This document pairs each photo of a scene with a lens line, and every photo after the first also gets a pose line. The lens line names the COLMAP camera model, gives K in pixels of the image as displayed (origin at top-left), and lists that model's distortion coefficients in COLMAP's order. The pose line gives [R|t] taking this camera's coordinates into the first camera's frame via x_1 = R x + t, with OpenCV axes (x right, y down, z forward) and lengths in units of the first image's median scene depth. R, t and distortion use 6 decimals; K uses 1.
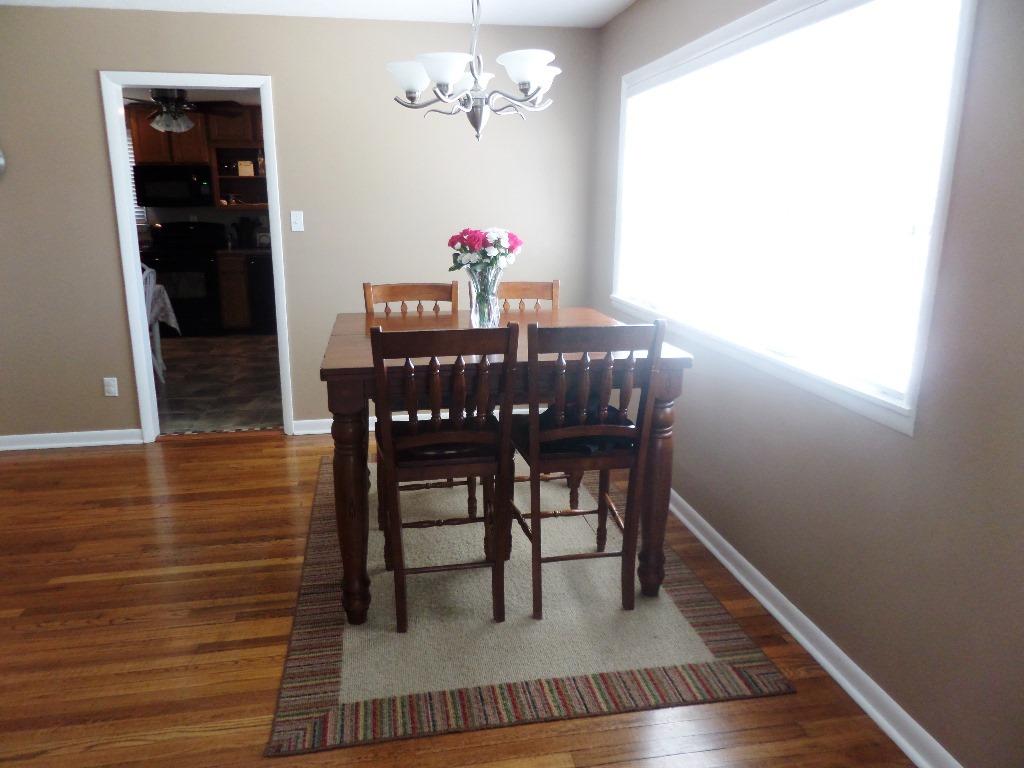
lens RADIAL K [[733.4, 0, 514.0], [0, 733.4, 381.5], [0, 0, 1]] dist [-0.008833, 0.000104]
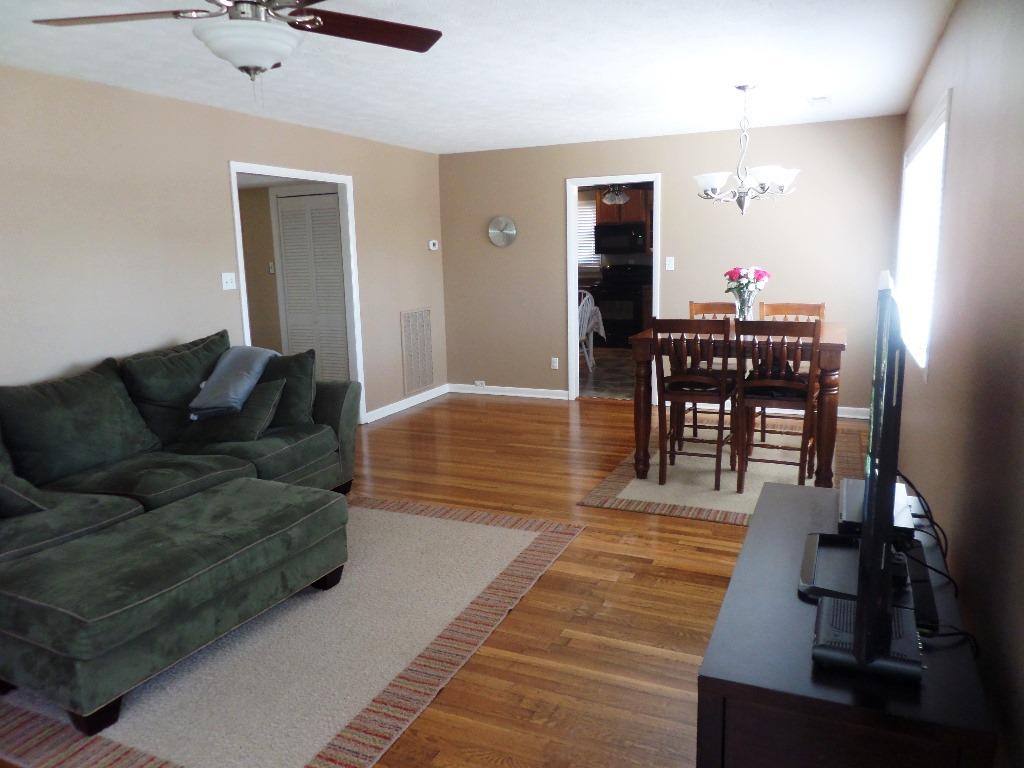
lens RADIAL K [[733.4, 0, 512.3], [0, 733.4, 382.7], [0, 0, 1]] dist [-0.008833, 0.000104]
pose [[0.819628, 0.078958, -0.567430, 0.318948], [-0.108705, 0.993898, -0.018719, 0.091990], [0.562489, 0.077025, 0.823209, -0.422659]]
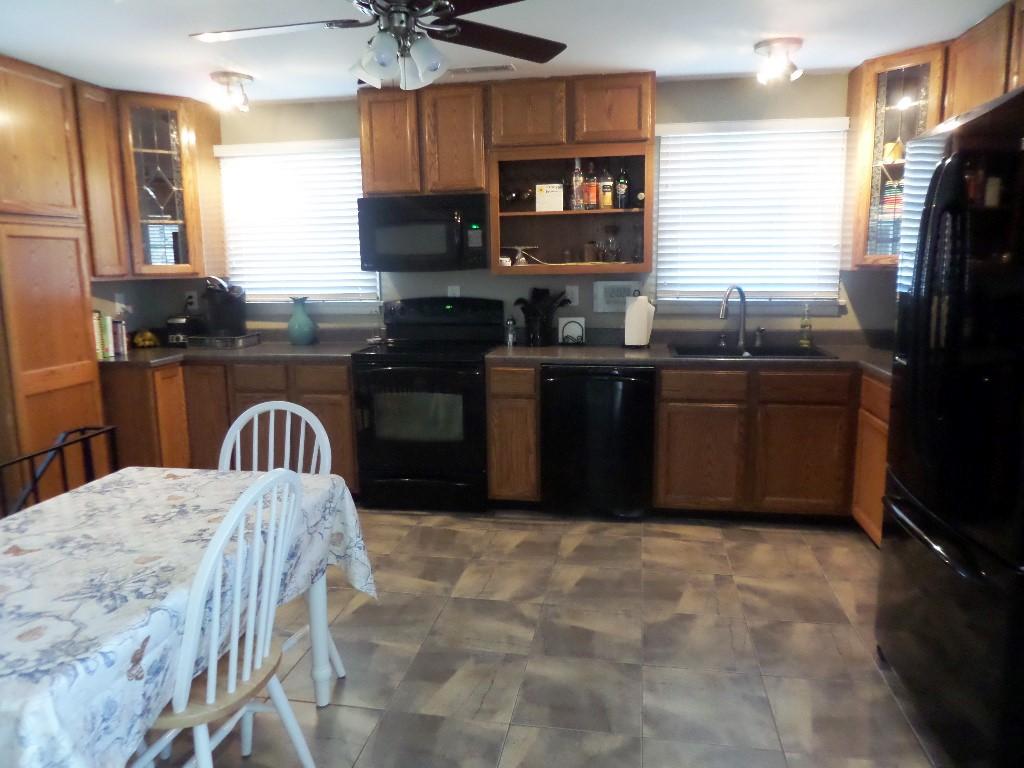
lens RADIAL K [[733.4, 0, 511.4], [0, 733.4, 383.4], [0, 0, 1]] dist [-0.008833, 0.000104]
pose [[0.937187, 0.042187, -0.346267, -0.368041], [-0.068962, 0.995476, -0.065366, -0.220206], [0.341943, 0.085139, 0.935856, 0.919294]]
